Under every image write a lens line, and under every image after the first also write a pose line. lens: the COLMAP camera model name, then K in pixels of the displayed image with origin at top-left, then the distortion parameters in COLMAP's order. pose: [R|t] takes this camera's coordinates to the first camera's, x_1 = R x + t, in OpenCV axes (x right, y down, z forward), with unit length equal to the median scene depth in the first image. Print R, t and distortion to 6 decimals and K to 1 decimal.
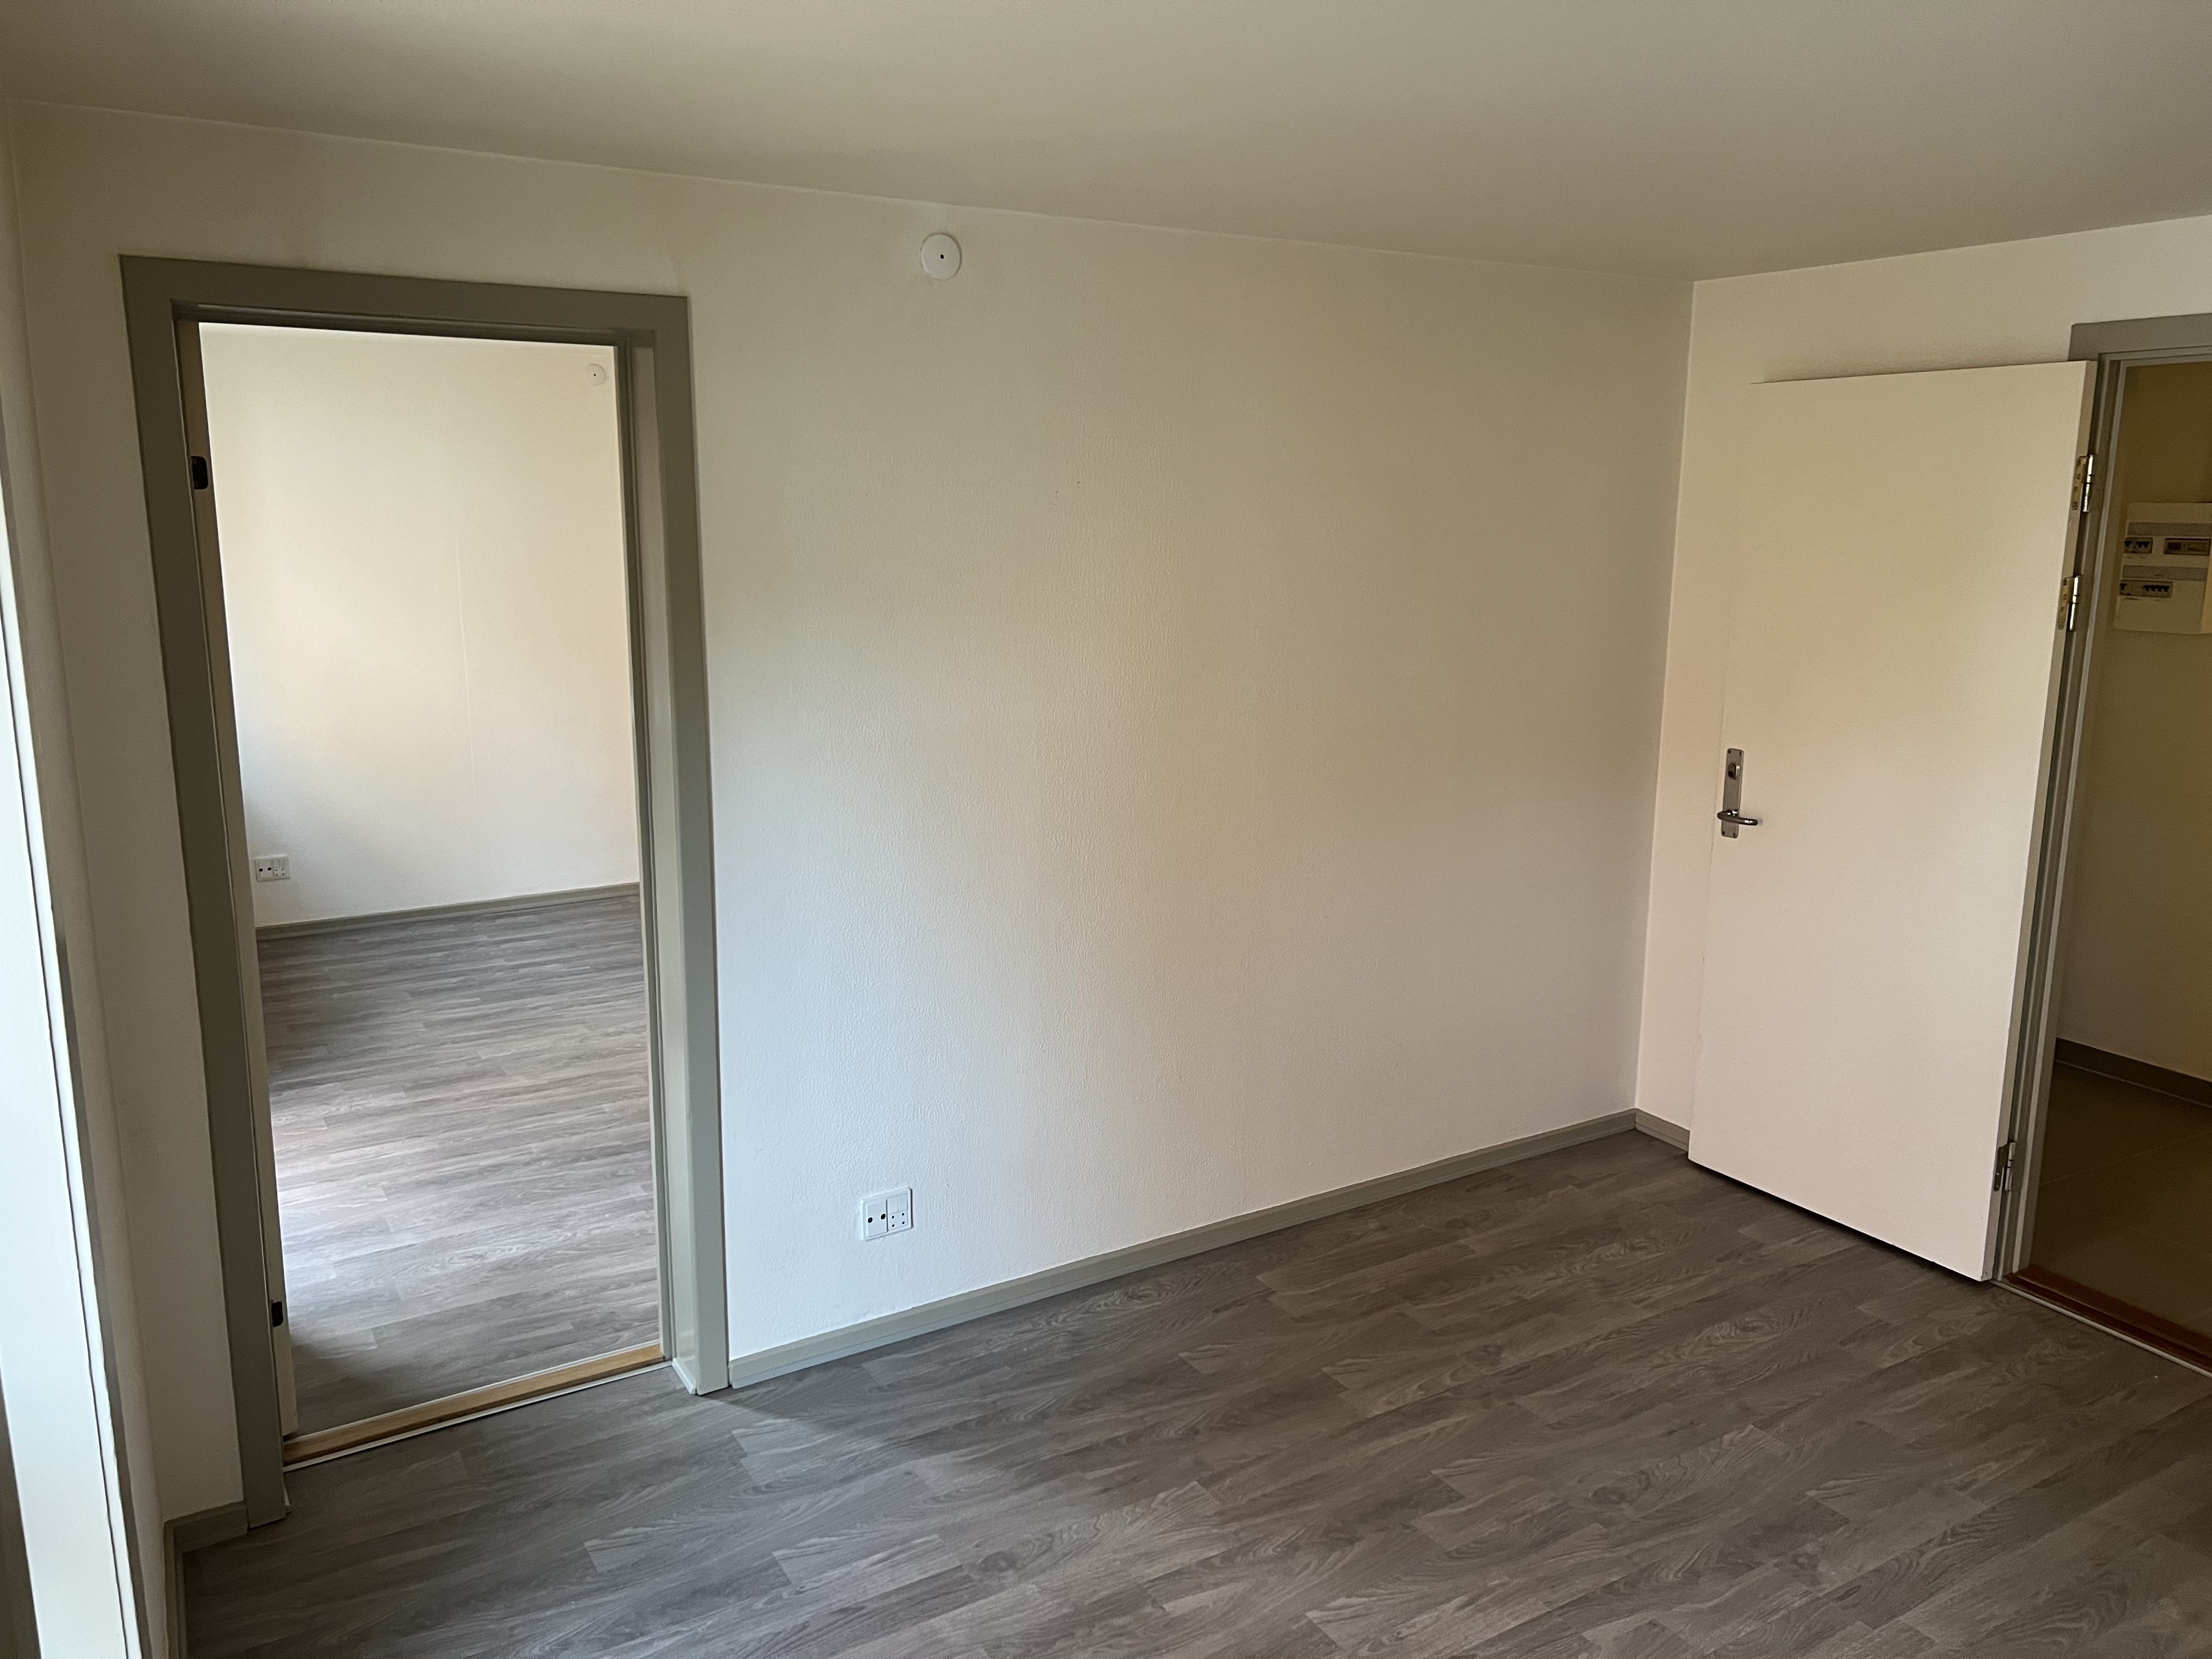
lens RADIAL K [[1667.7, 0, 1106.0], [0, 1667.7, 829.5], [0, 0, 1]] dist [0.001195, -0.004563]
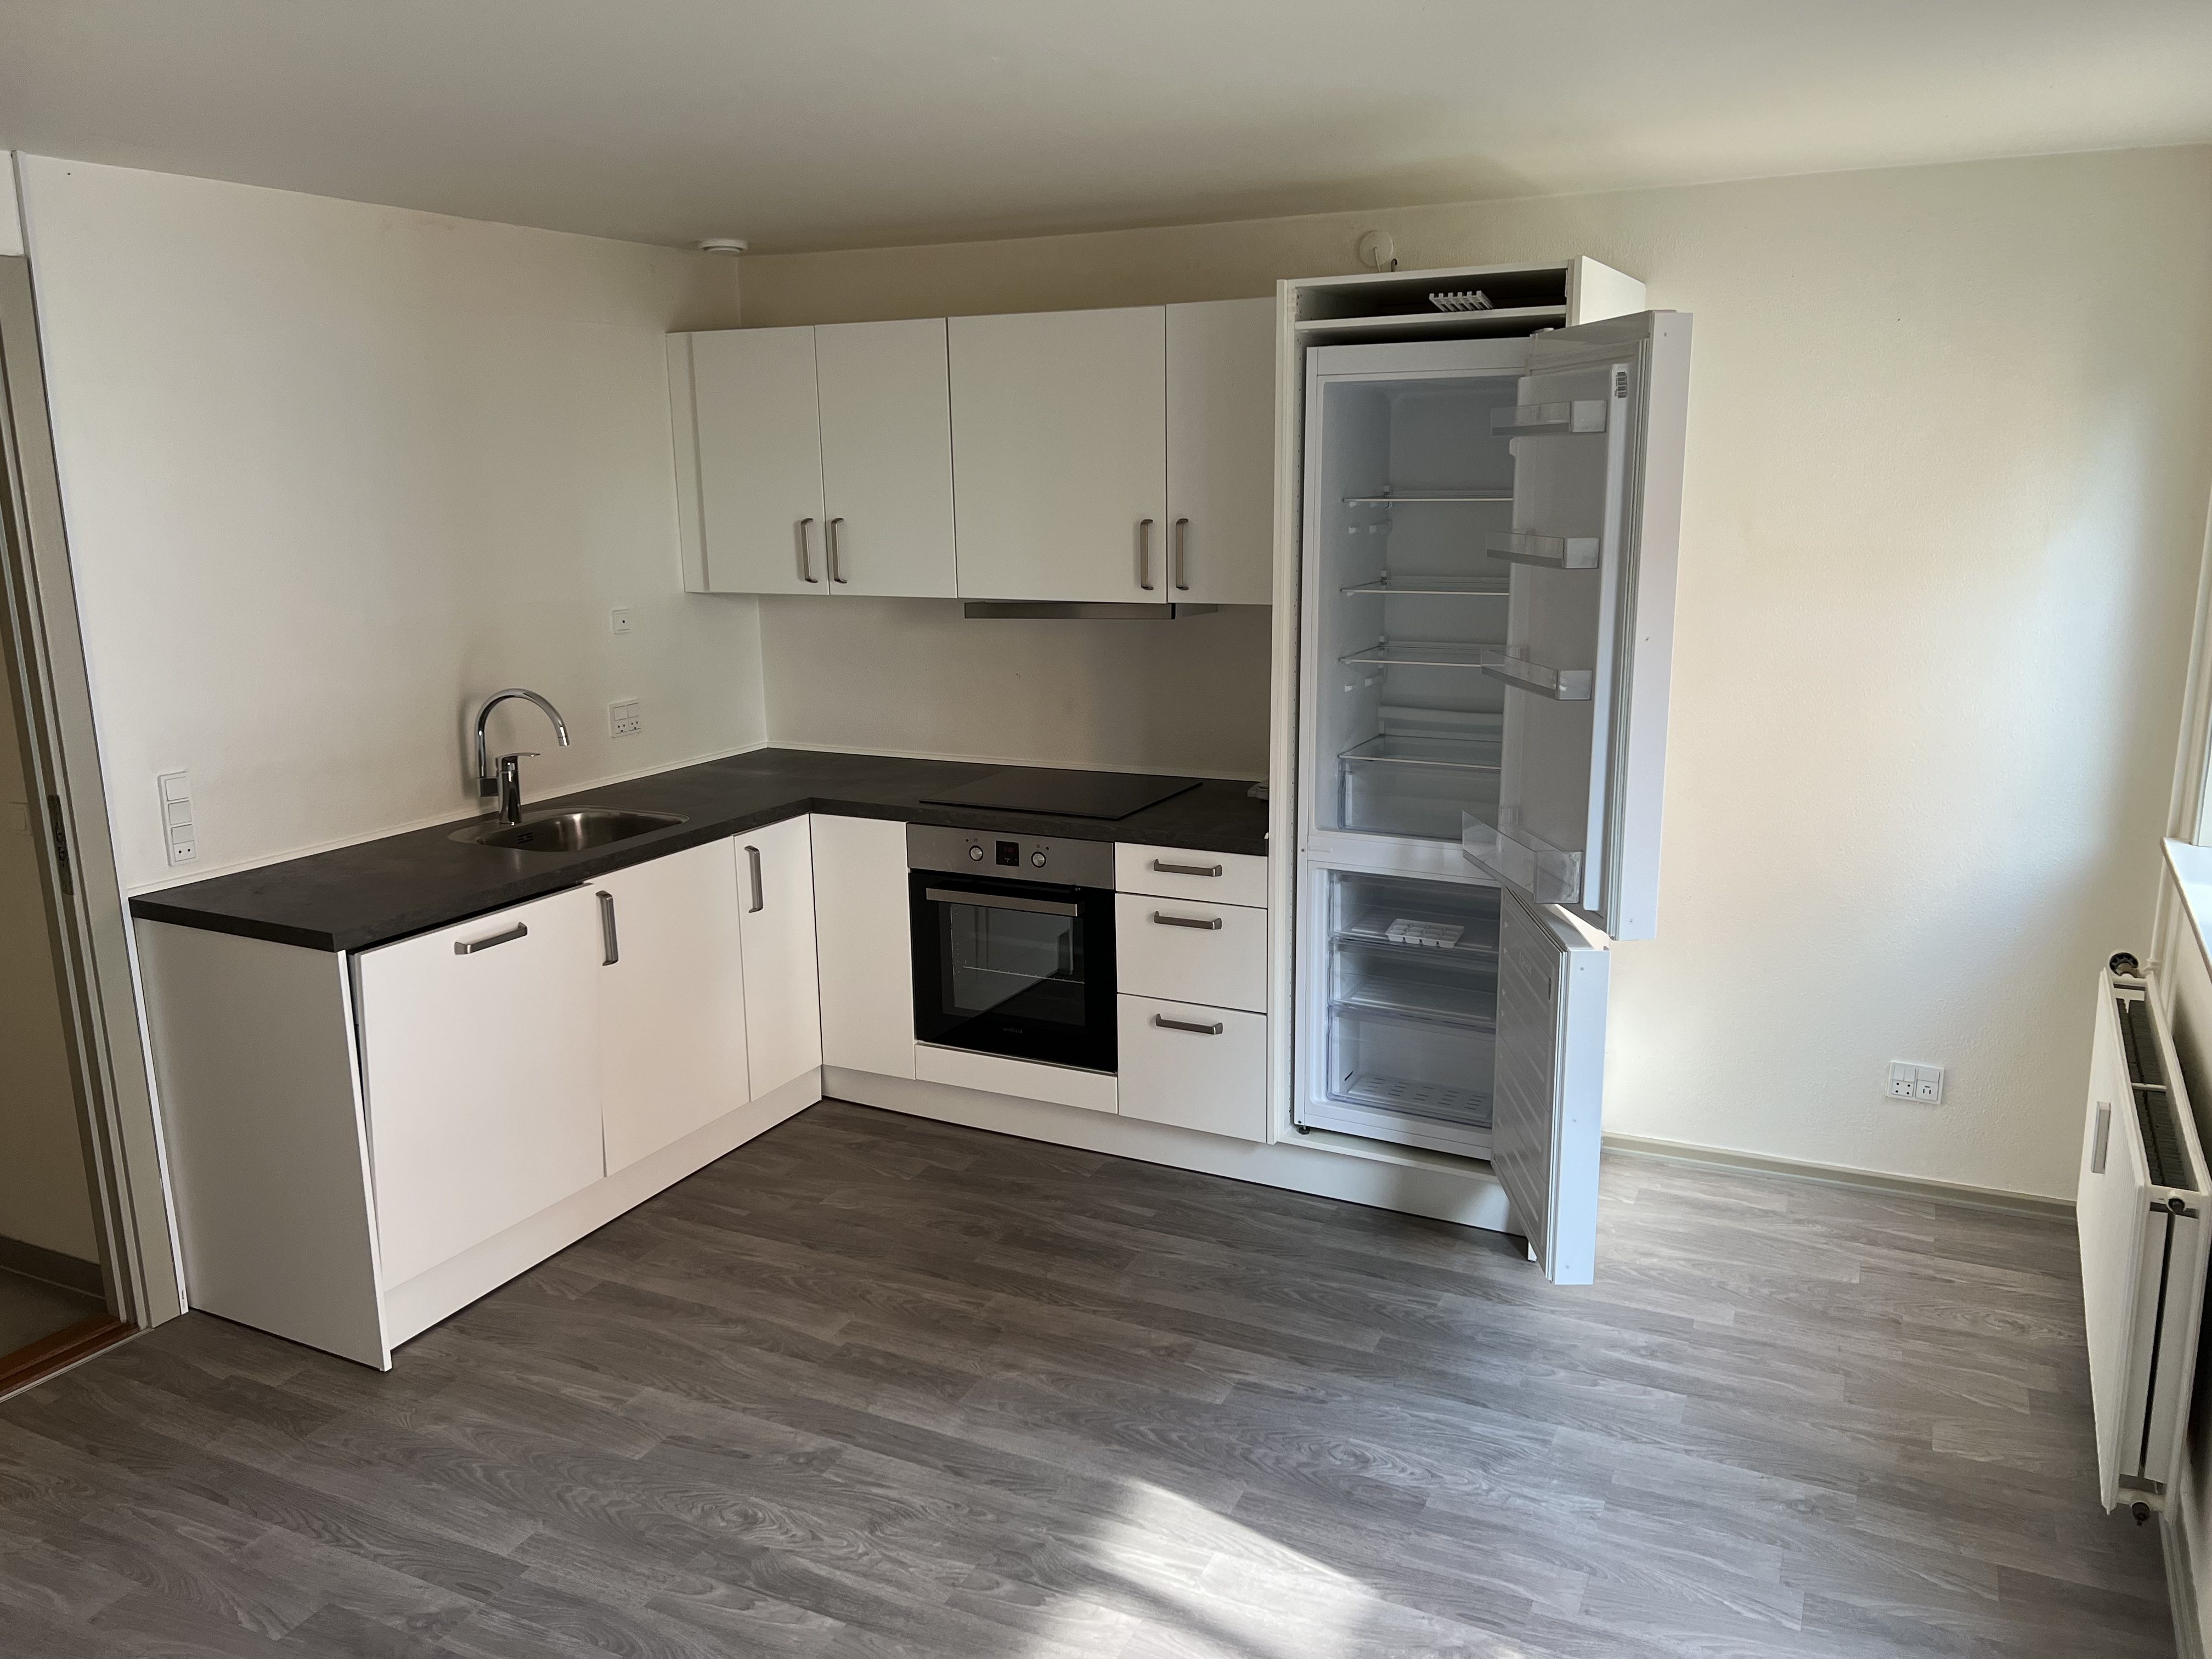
lens RADIAL K [[1667.7, 0, 1106.0], [0, 1667.7, 829.5], [0, 0, 1]] dist [0.001195, -0.004563]
pose [[-0.549212, -0.166623, 0.818904, -0.319712], [0.185252, 0.931266, 0.313728, -0.130902], [-0.814891, 0.324007, -0.480595, 0.649621]]
